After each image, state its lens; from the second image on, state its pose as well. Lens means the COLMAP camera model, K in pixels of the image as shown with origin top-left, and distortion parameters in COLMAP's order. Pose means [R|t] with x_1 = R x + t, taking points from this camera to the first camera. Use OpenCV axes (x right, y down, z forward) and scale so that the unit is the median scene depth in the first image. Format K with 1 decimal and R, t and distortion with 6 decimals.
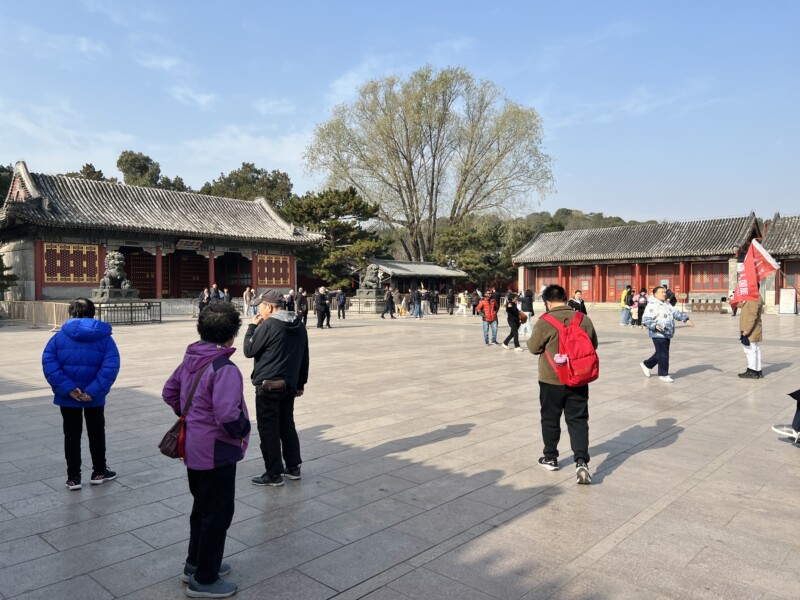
lens RADIAL K [[605.2, 0, 398.3], [0, 605.2, 303.7], [0, 0, 1]] dist [0.071856, -0.070122]
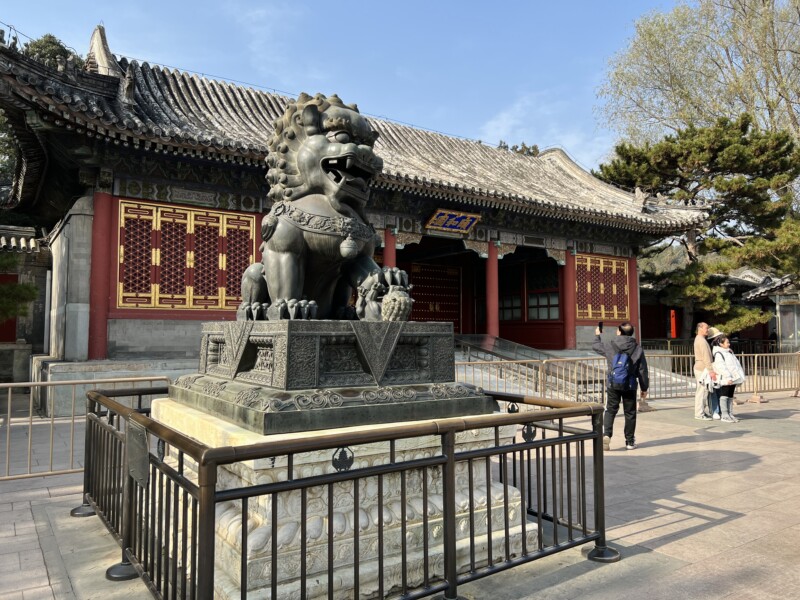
lens RADIAL K [[605.2, 0, 404.7], [0, 605.2, 303.2], [0, 0, 1]] dist [0.071856, -0.070122]
pose [[0.973504, -0.006398, -0.228582, -0.280852], [-0.009390, 0.997647, -0.067912, -0.012648], [0.228478, 0.068259, 0.971153, 0.589797]]
